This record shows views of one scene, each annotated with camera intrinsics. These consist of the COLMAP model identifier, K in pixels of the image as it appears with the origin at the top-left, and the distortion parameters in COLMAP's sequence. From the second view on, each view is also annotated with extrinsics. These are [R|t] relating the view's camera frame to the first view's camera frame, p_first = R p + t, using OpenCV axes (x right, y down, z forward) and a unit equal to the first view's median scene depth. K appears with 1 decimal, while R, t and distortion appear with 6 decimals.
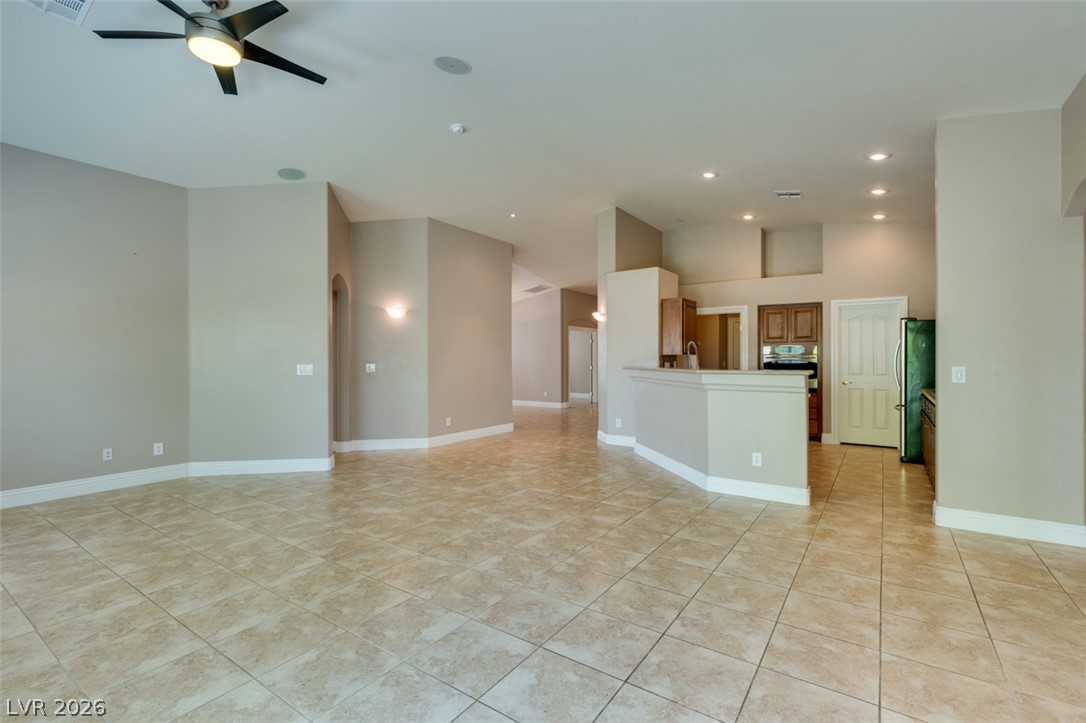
lens RADIAL K [[492.7, 0, 542.5], [0, 492.7, 360.4], [0, 0, 1]] dist [0.005133, -0.000266]
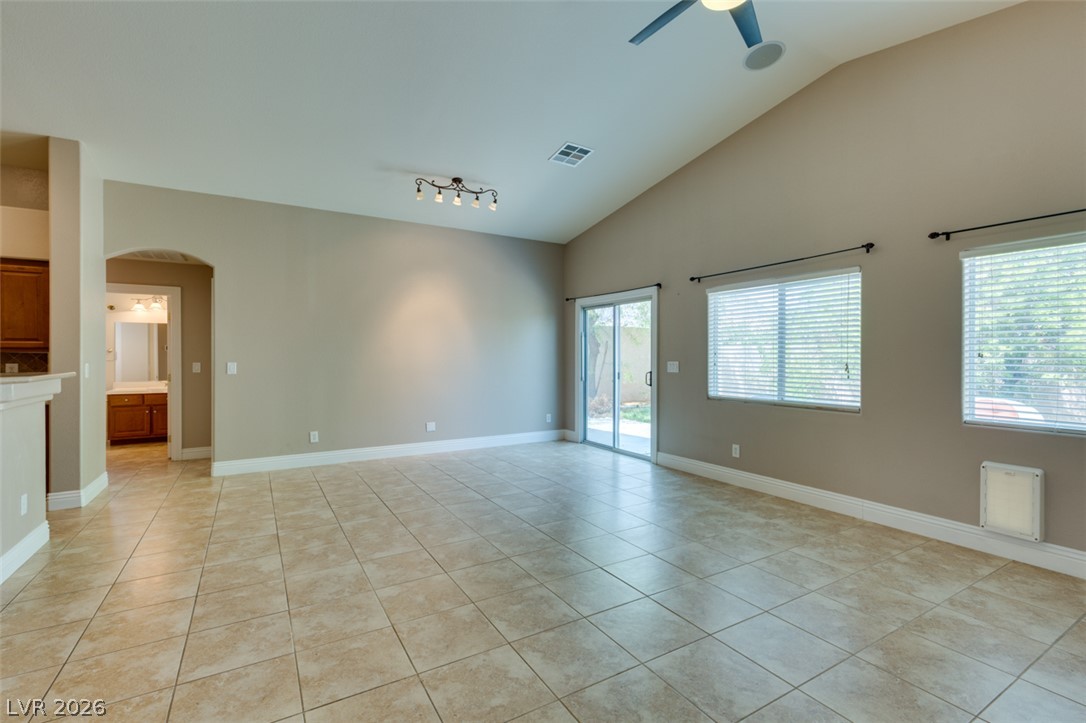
lens RADIAL K [[484.0, 0, 542.4], [0, 484.0, 359.3], [0, 0, 1]] dist [0.003879, -0.000055]
pose [[-0.911902, -0.000368, 0.410408, -0.582135], [0.004124, 0.999941, 0.010061, -0.005451], [-0.410387, 0.010867, -0.911847, 1.538565]]
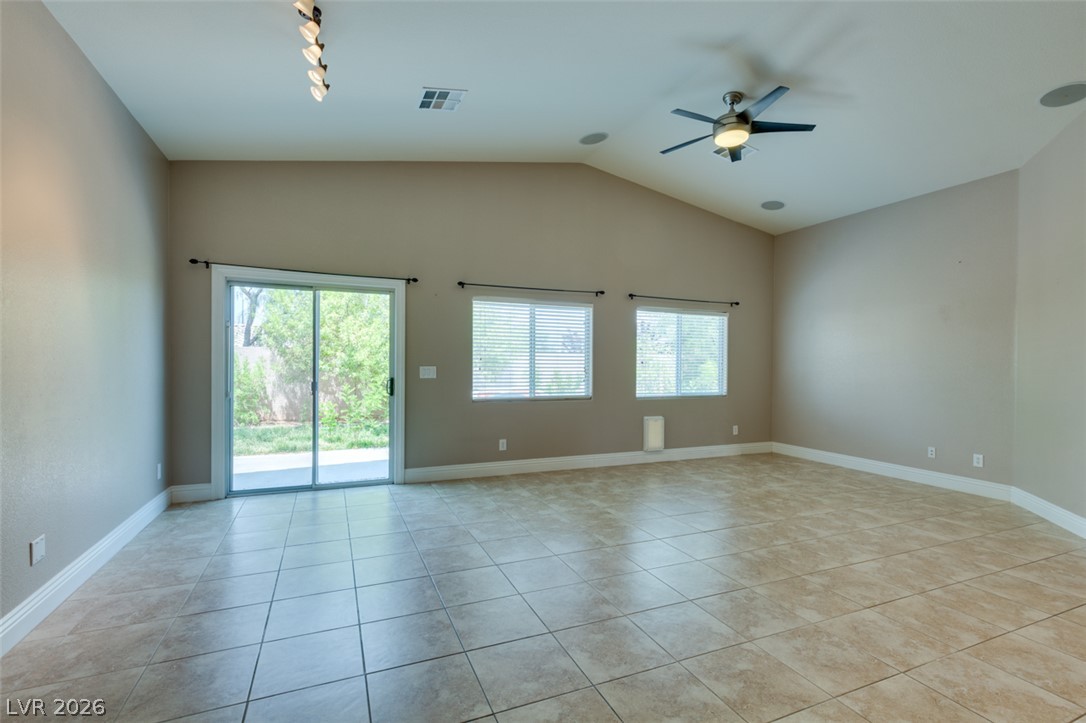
lens RADIAL K [[489.3, 0, 539.7], [0, 489.3, 370.9], [0, 0, 1]] dist [0.004993, -0.000731]
pose [[-0.531178, 0.012136, -0.847173, 0.631009], [-0.013343, 0.999654, 0.022687, -0.005186], [0.847155, 0.023355, -0.530832, 1.043319]]
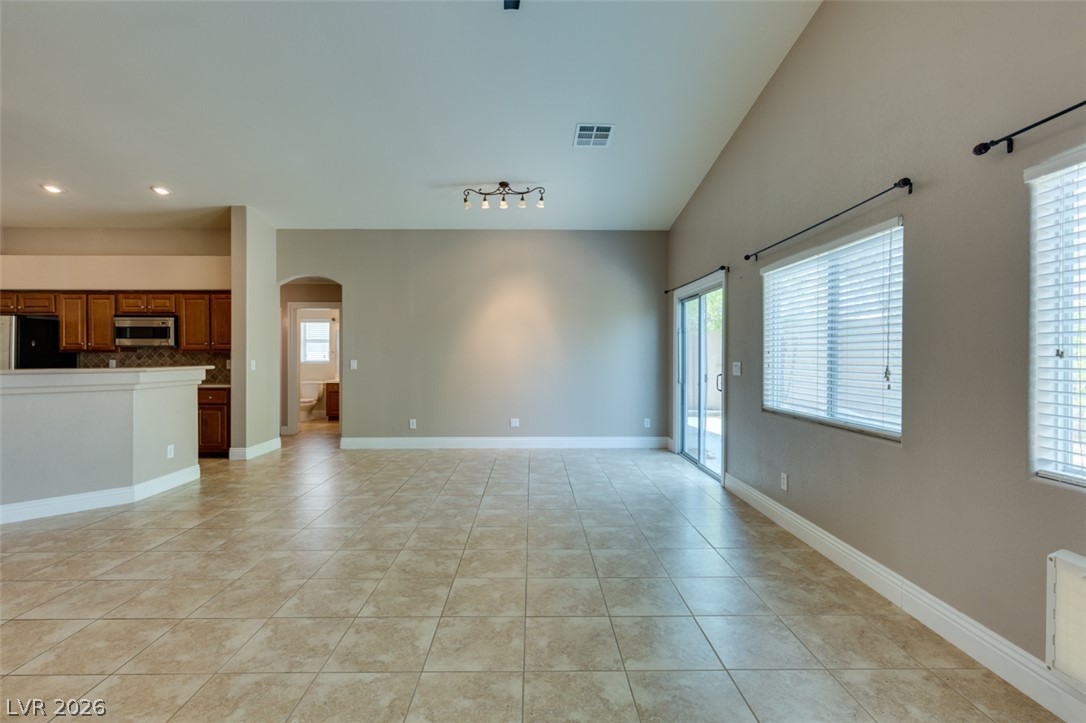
lens RADIAL K [[486.0, 0, 539.1], [0, 486.0, 356.9], [0, 0, 1]] dist [0.003975, 0.000193]
pose [[-0.584819, -0.000987, 0.811163, -1.012069], [0.004860, 0.999977, 0.004720, -0.002223], [-0.811149, 0.006703, -0.584801, 1.130671]]
